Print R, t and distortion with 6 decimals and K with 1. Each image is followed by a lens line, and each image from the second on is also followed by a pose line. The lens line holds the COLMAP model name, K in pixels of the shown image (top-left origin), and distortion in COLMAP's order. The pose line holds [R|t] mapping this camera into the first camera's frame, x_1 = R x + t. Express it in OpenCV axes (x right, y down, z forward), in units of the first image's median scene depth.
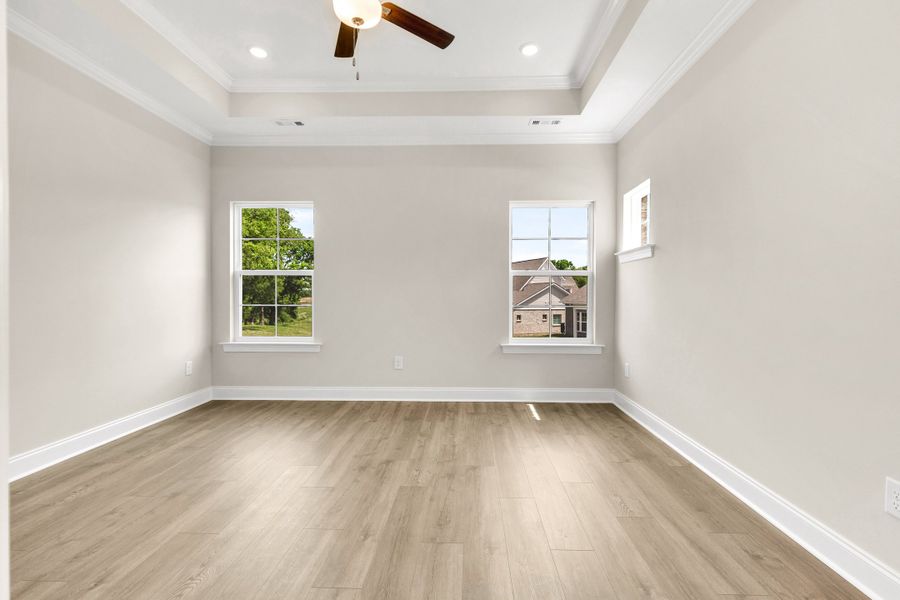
lens RADIAL K [[412.4, 0, 455.4], [0, 412.4, 299.4], [0, 0, 1]] dist [0.003318, 0.000194]
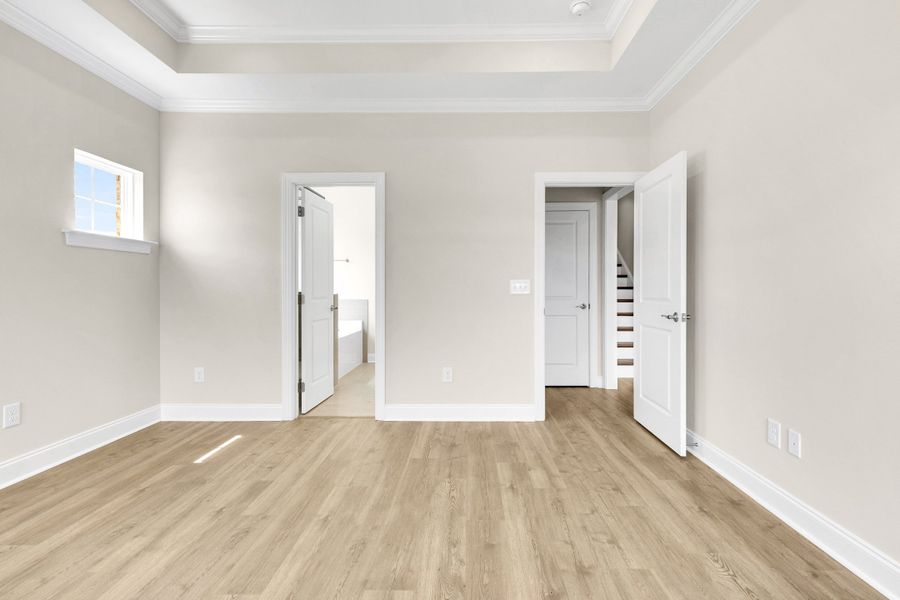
lens RADIAL K [[412.4, 0, 455.4], [0, 412.4, 299.4], [0, 0, 1]] dist [0.003318, 0.000194]
pose [[-0.999974, -0.000061, -0.007247, -0.284098], [-0.000306, 0.999428, 0.033807, -0.015536], [0.007241, 0.033808, -0.999402, 1.072034]]
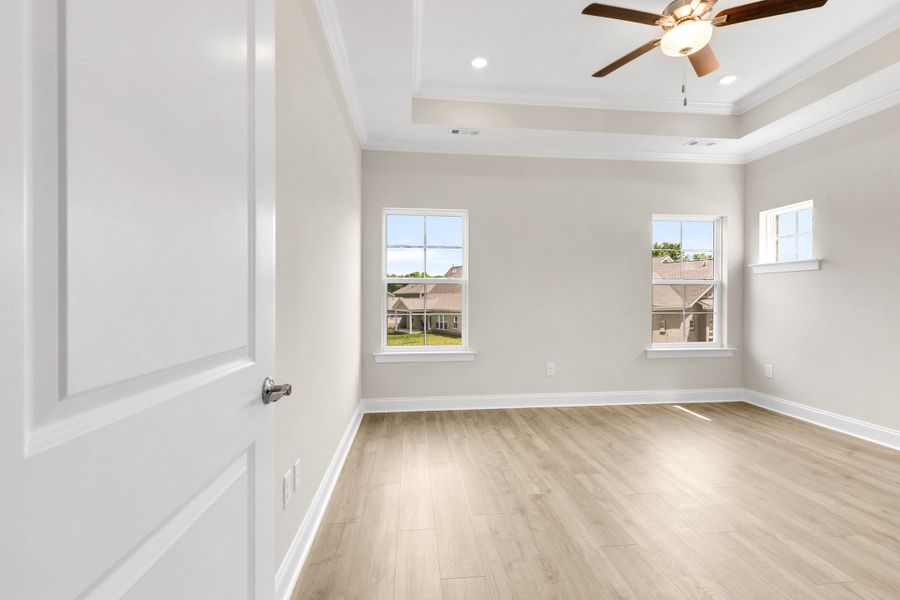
lens RADIAL K [[409.8, 0, 450.8], [0, 409.8, 298.5], [0, 0, 1]] dist [0.001427, 0.000195]
pose [[0.990709, -0.002326, 0.135977, -0.615619], [0.003590, 0.999953, -0.009056, -0.016510], [-0.135950, 0.009460, 0.990671, 0.029770]]
